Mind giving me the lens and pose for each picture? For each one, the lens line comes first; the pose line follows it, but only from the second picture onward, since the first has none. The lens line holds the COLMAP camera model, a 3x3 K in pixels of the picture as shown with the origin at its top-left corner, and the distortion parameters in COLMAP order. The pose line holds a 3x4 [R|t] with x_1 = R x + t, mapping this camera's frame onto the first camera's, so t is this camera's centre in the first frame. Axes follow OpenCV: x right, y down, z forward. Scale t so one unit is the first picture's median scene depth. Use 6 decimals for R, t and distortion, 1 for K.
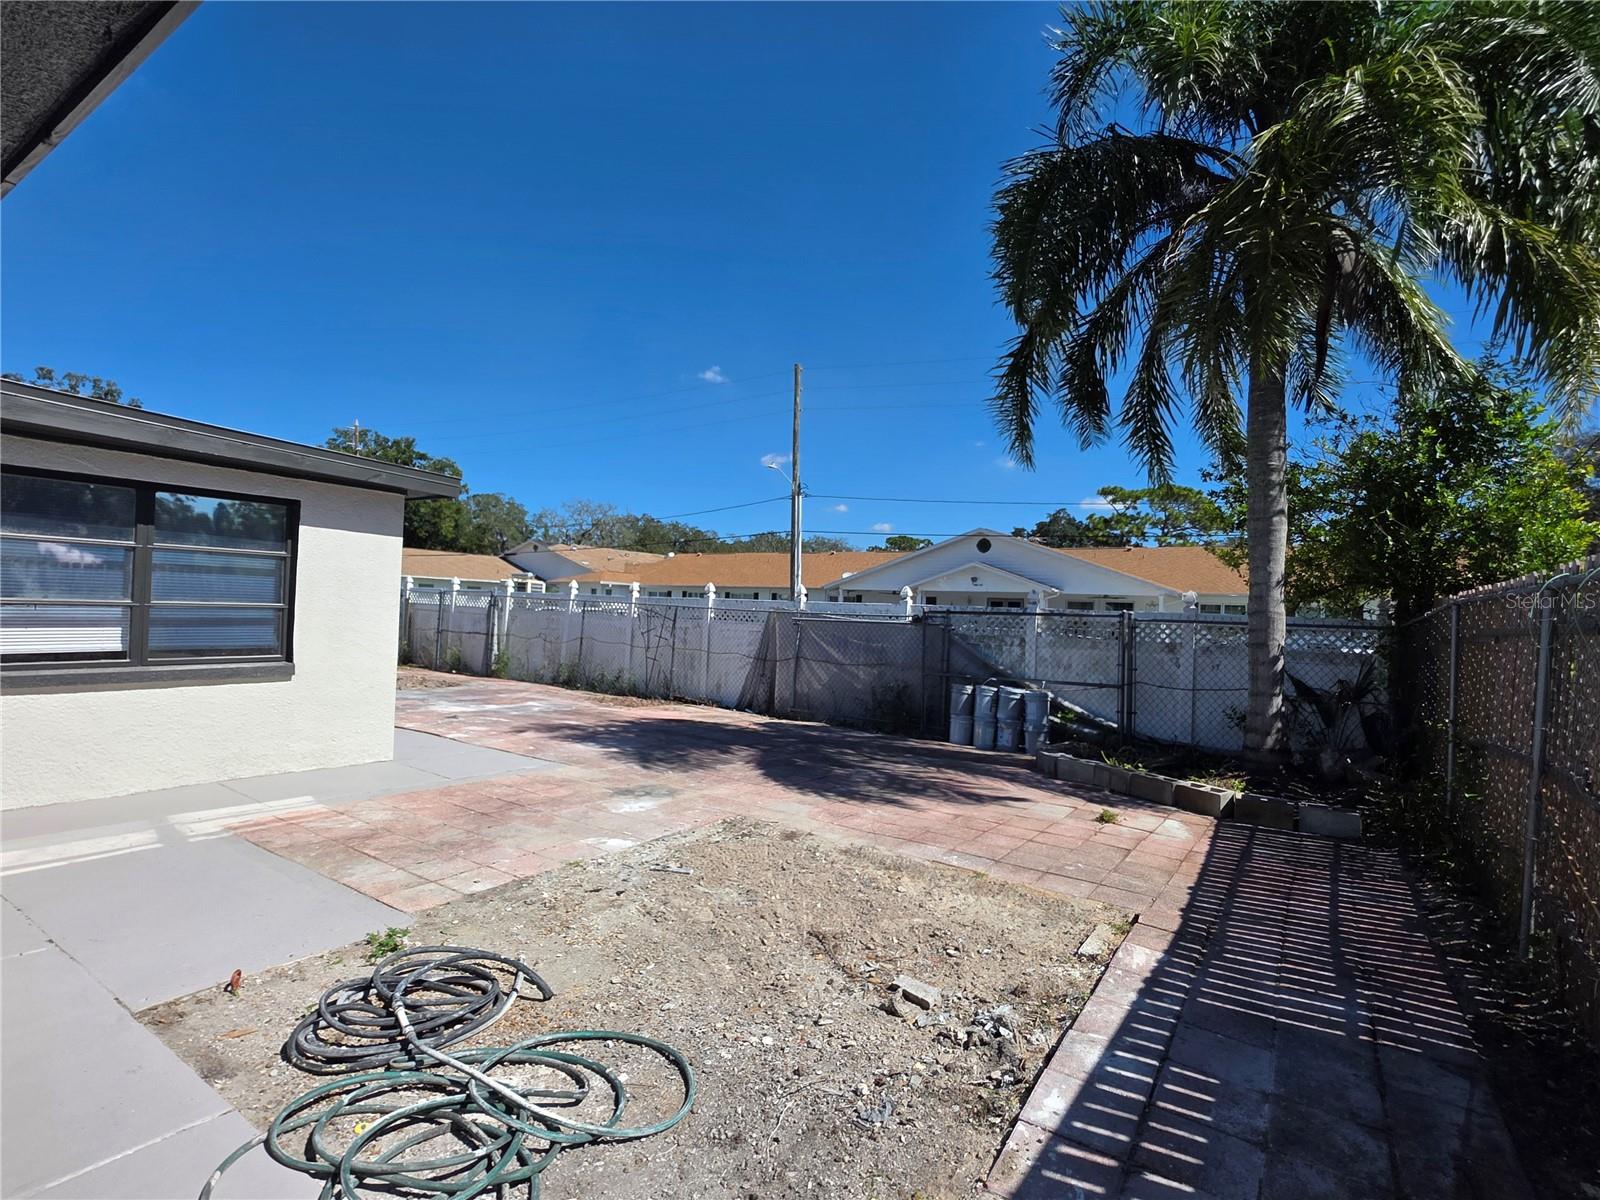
lens RADIAL K [[790.9, 0, 805.2], [0, 790.9, 602.4], [0, 0, 1]] dist [-0.002275, 0.000547]
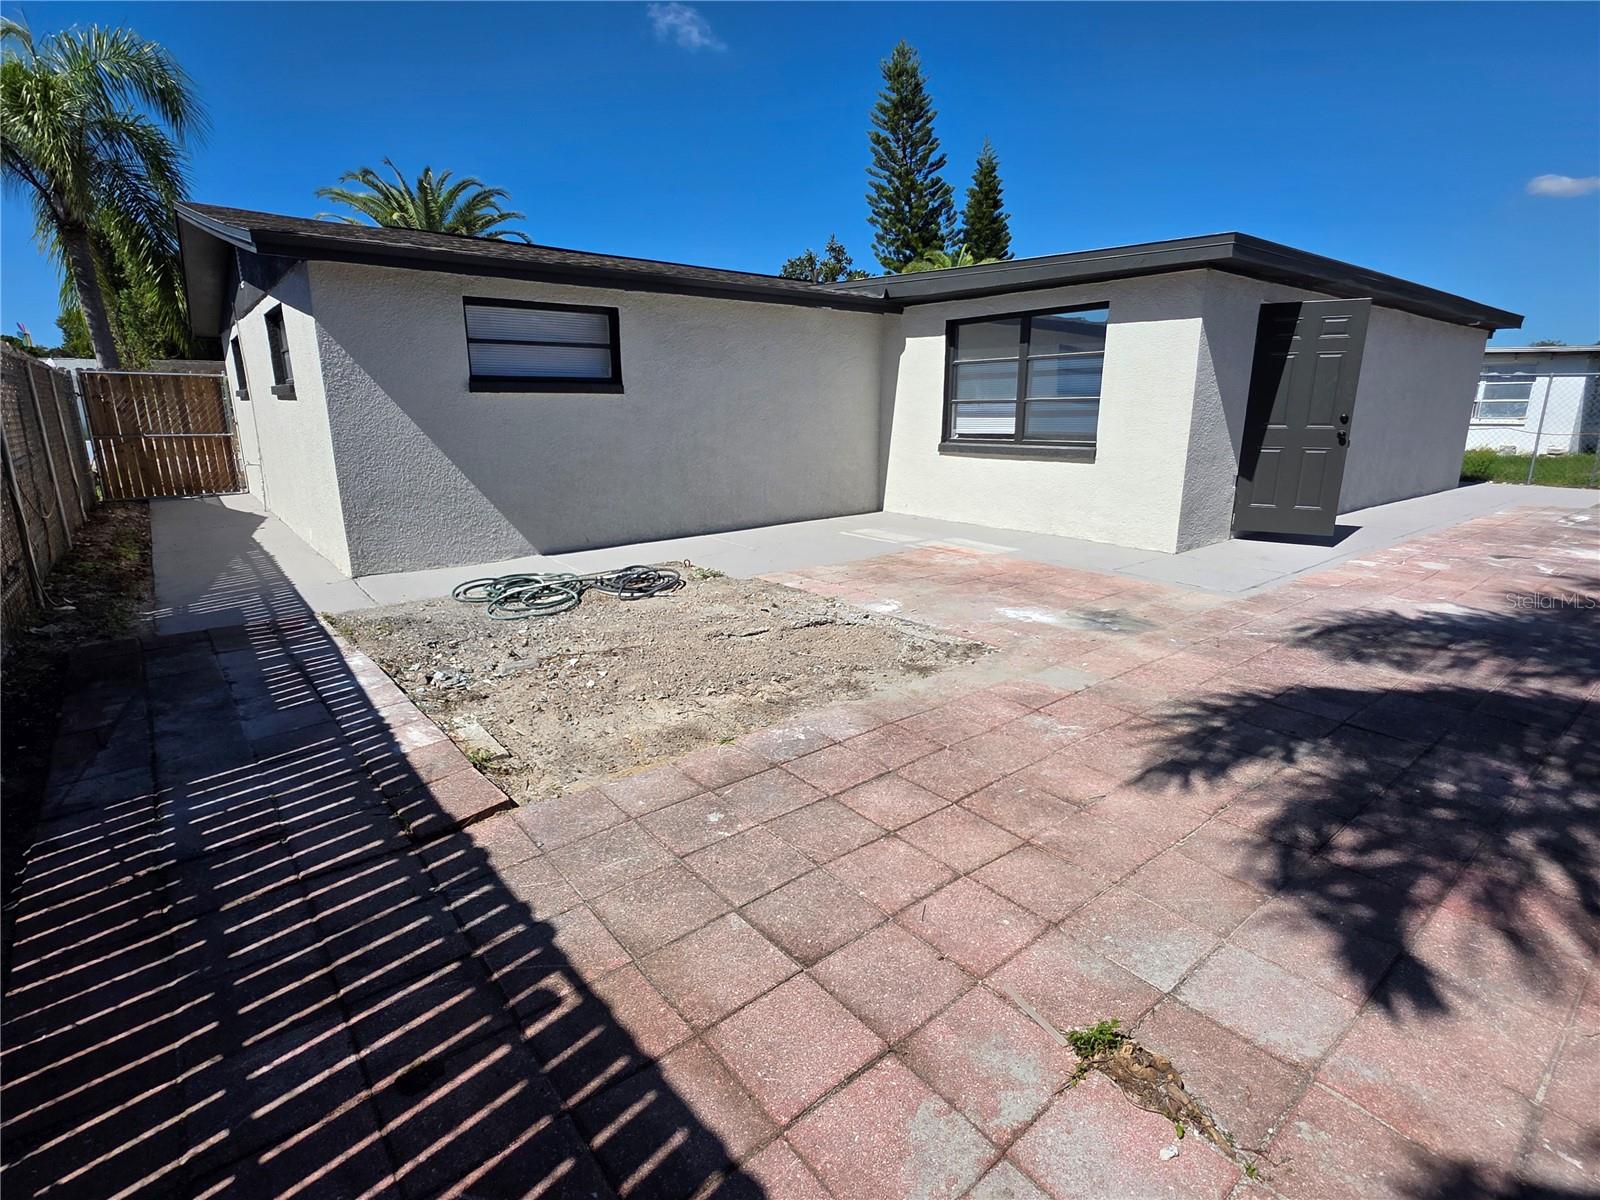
lens RADIAL K [[785.6, 0, 801.3], [0, 785.6, 603.8], [0, 0, 1]] dist [0.001312, -0.000363]
pose [[-0.302509, 0.196522, -0.932667, 0.804099], [0.004319, 0.978786, 0.204839, 0.079371], [0.953137, 0.057937, -0.296940, 1.220607]]
